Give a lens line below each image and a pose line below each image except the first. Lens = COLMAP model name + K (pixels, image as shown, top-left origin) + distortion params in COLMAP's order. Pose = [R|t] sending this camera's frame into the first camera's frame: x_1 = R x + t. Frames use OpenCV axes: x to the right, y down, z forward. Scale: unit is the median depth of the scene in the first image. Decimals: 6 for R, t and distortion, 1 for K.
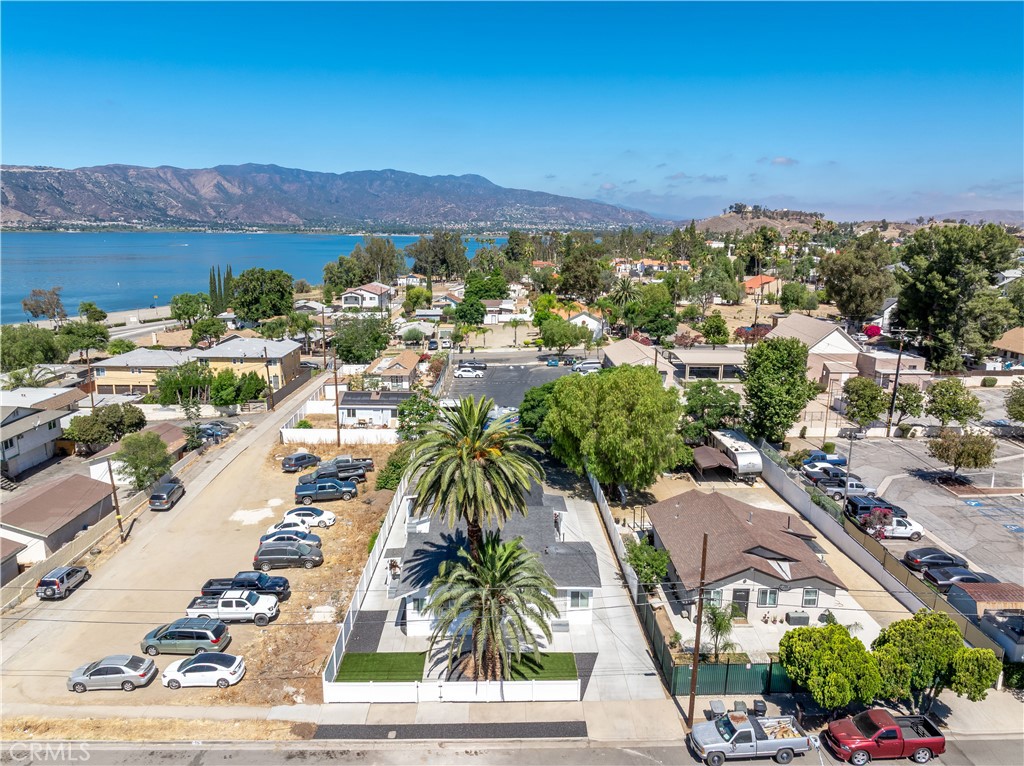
lens RADIAL K [[716.4, 0, 512.0], [0, 716.4, 383.0], [0, 0, 1]] dist [-0.025252, 0.009716]
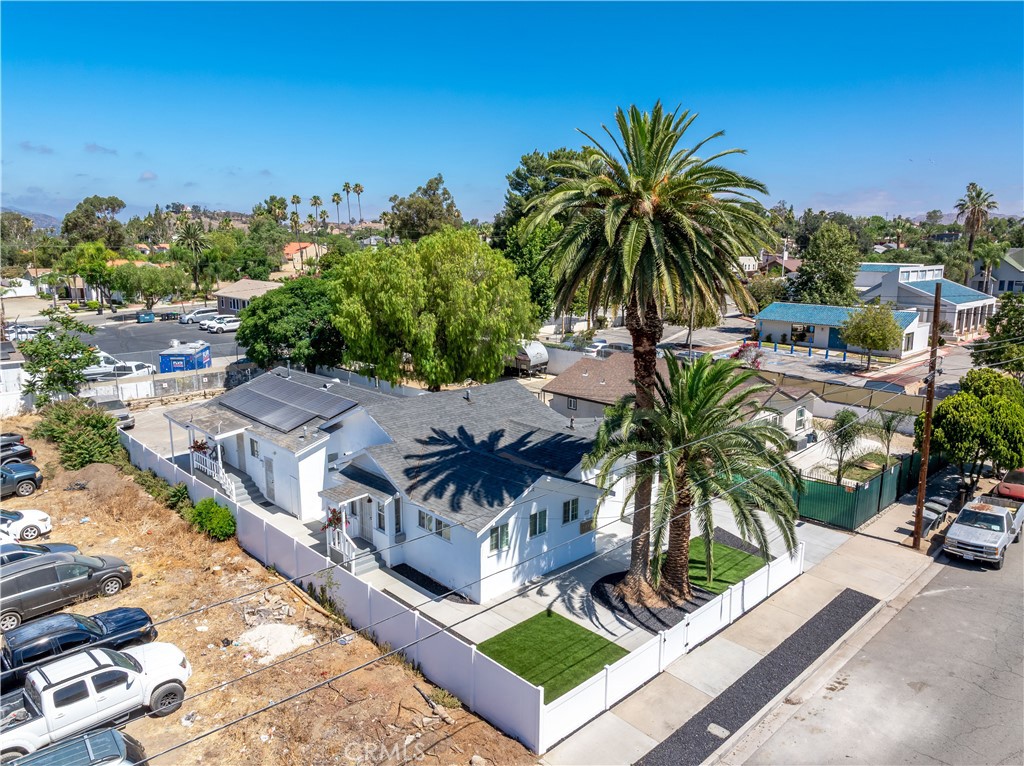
lens RADIAL K [[716.4, 0, 512.0], [0, 716.4, 383.0], [0, 0, 1]] dist [-0.025252, 0.009716]
pose [[0.735966, -0.134375, 0.663549, -0.306050], [0.140065, 0.989121, 0.044955, 0.110183], [-0.662371, 0.059854, 0.746781, 0.374866]]
